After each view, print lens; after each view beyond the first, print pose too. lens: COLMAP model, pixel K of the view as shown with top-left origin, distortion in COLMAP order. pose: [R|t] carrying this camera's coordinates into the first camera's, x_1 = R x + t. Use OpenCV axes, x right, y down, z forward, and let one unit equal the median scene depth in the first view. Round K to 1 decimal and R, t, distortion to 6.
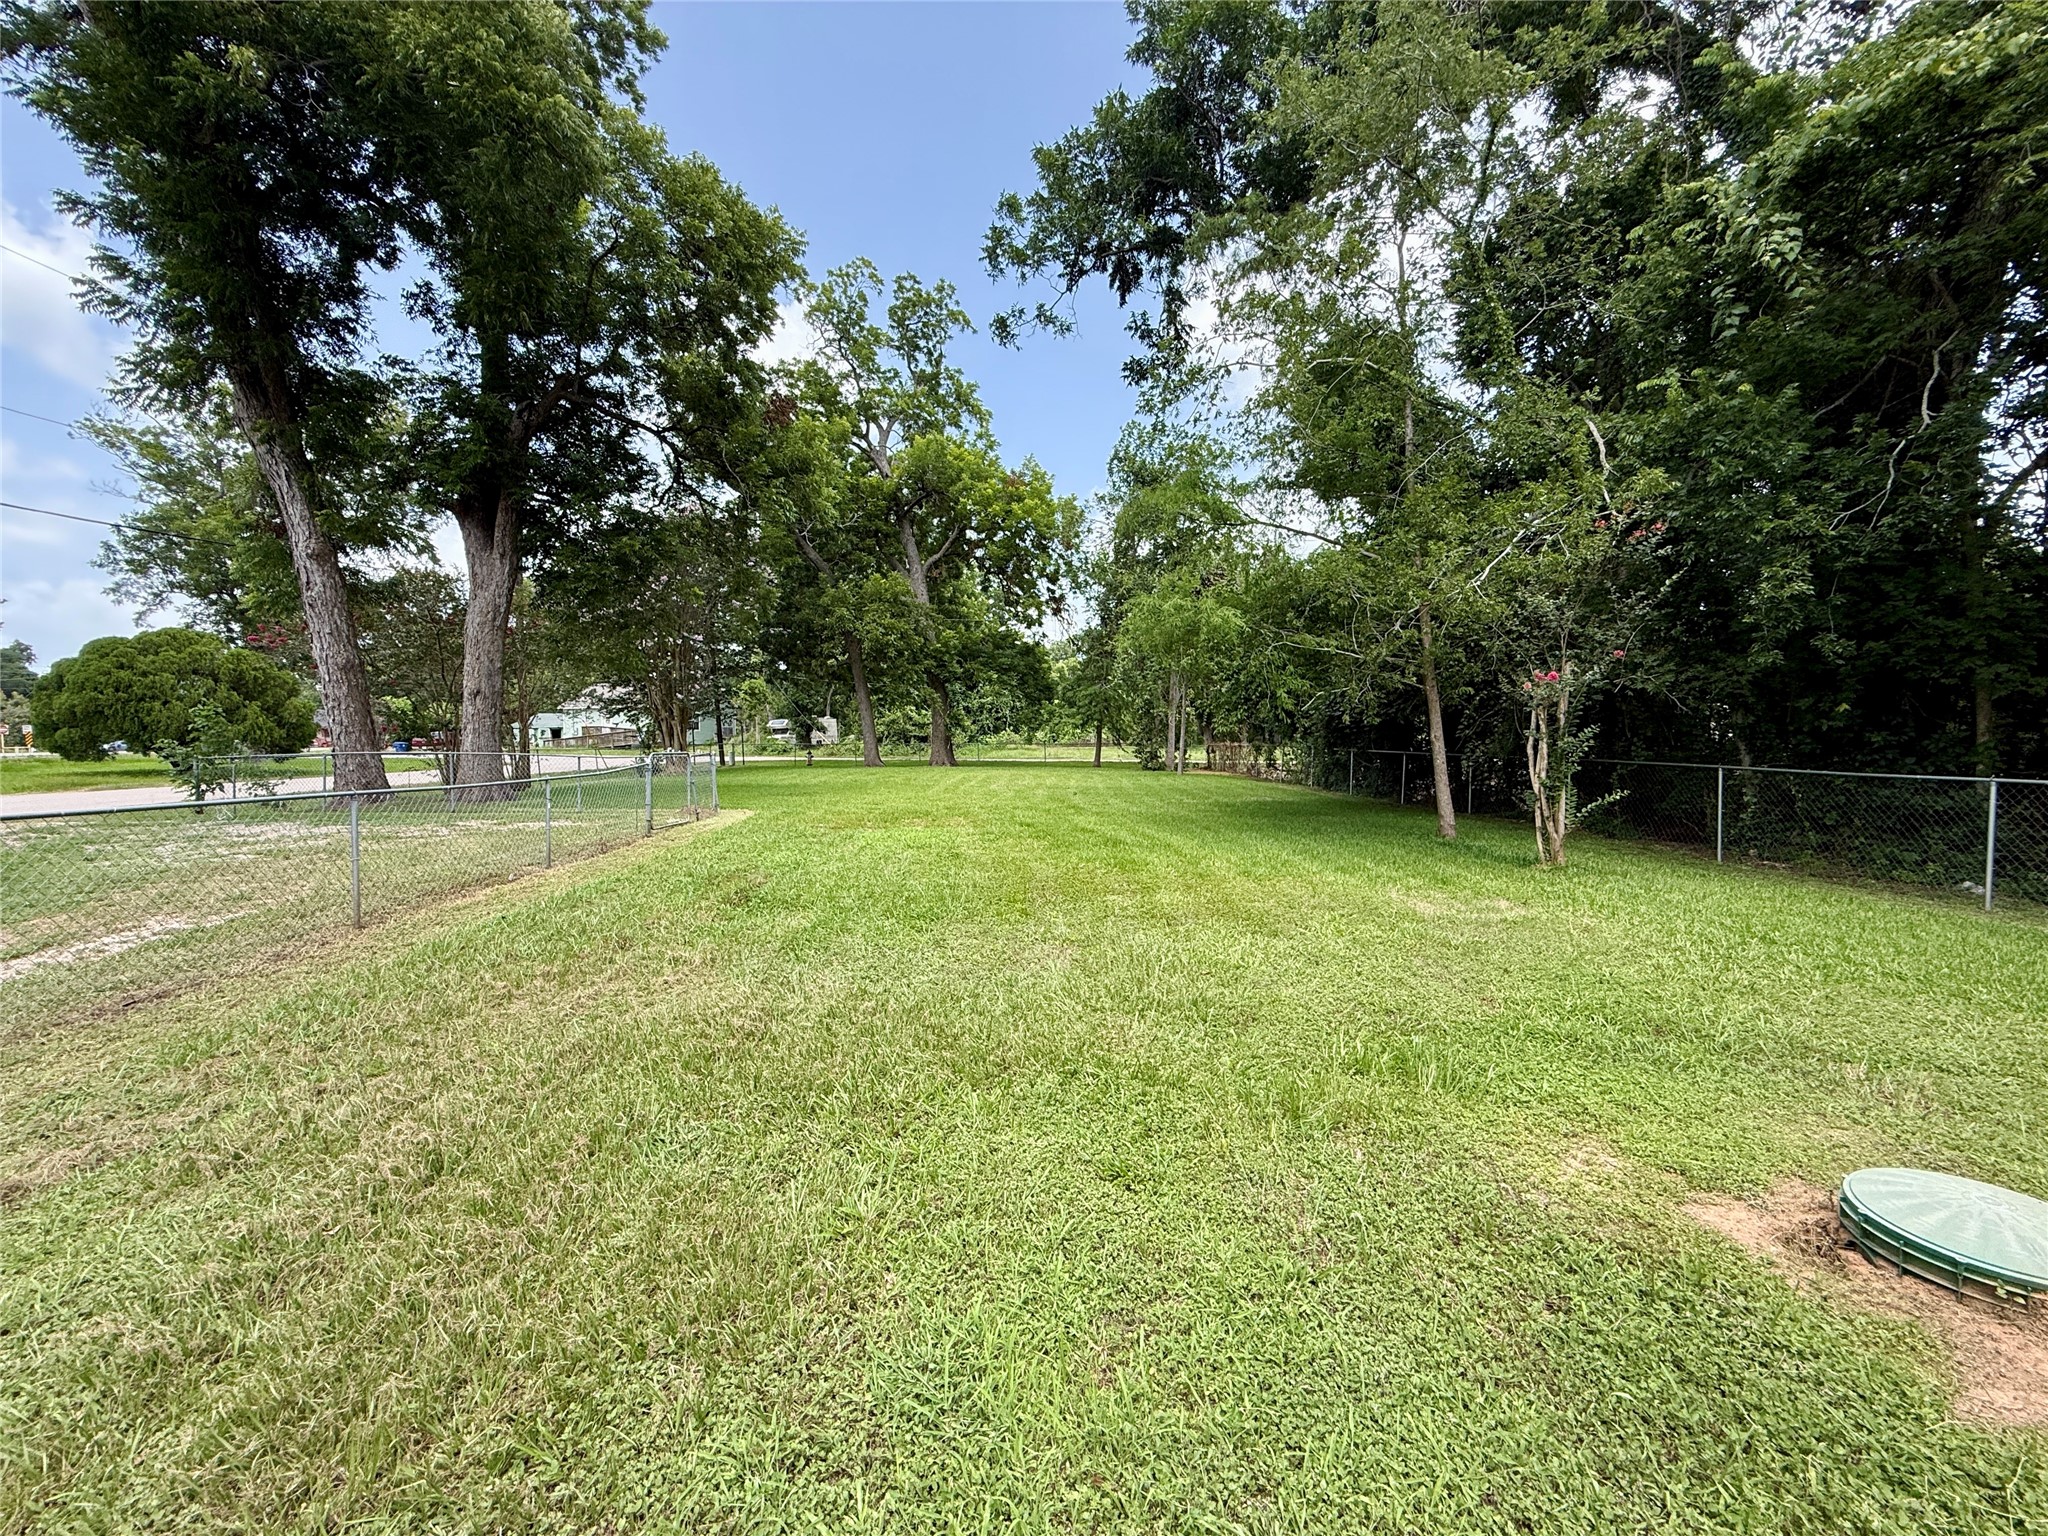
lens RADIAL K [[814.6, 0, 1024.0], [0, 814.6, 768.0], [0, 0, 1]] dist [-0.001829, 0.000243]
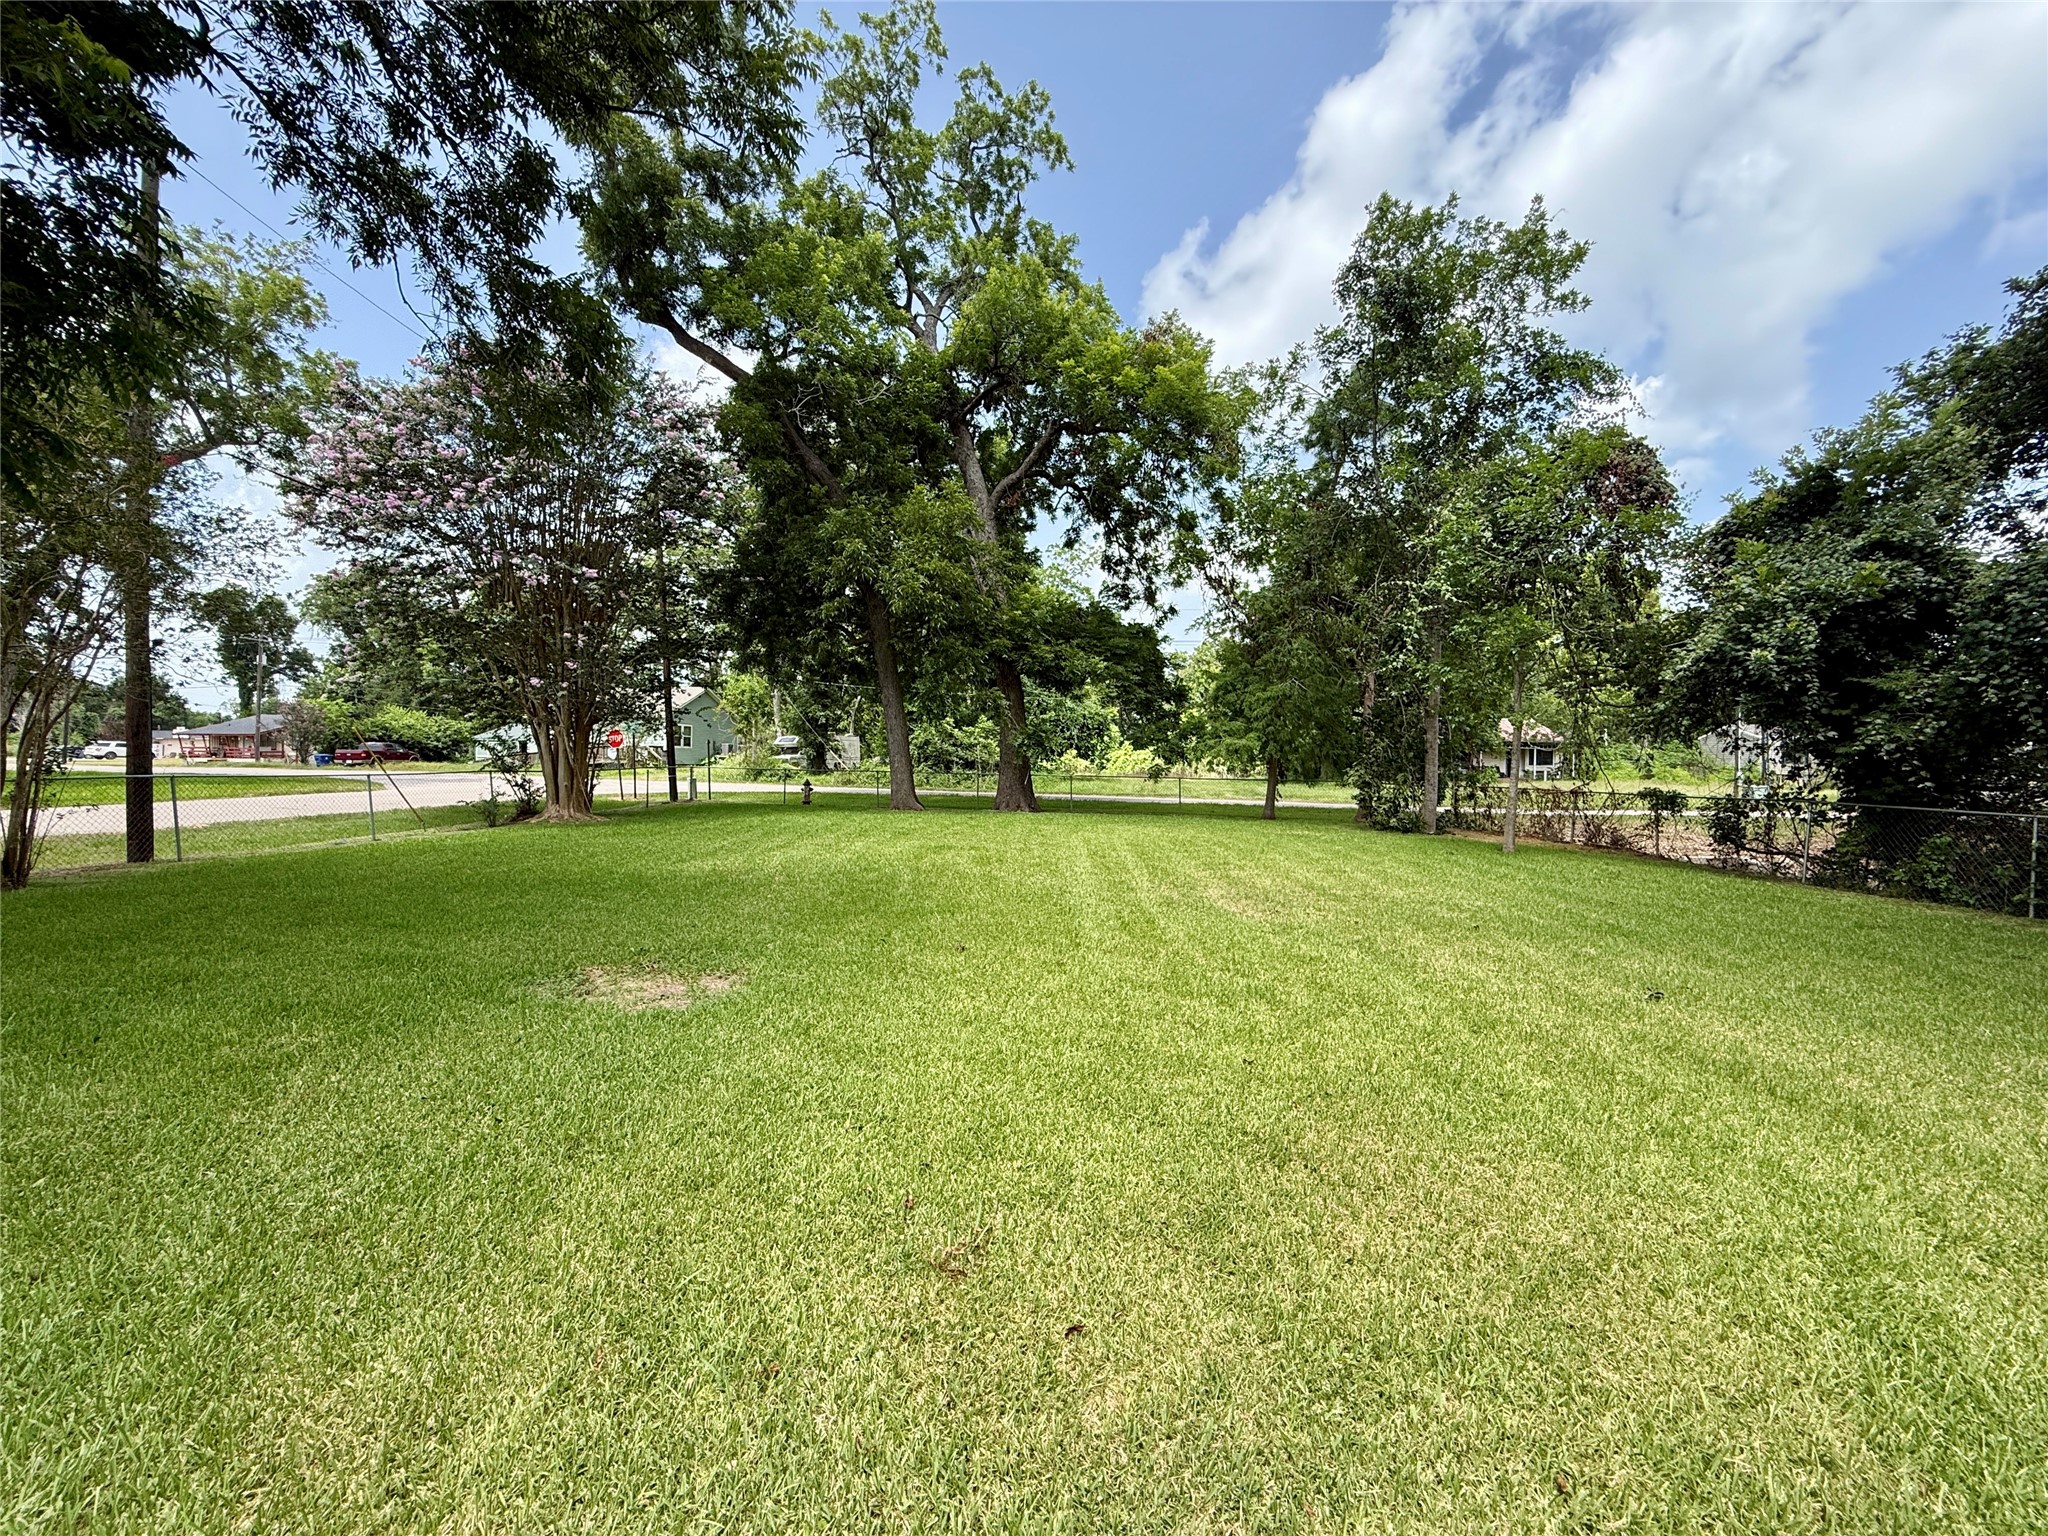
lens RADIAL K [[826.2, 0, 1024.0], [0, 826.2, 768.0], [0, 0, 1]] dist [-0.083735, -0.000019]
pose [[0.999309, 0.018598, -0.032184, -0.069580], [-0.019551, 0.999372, -0.029568, -0.015760], [0.031614, 0.030177, 0.999045, 0.359622]]
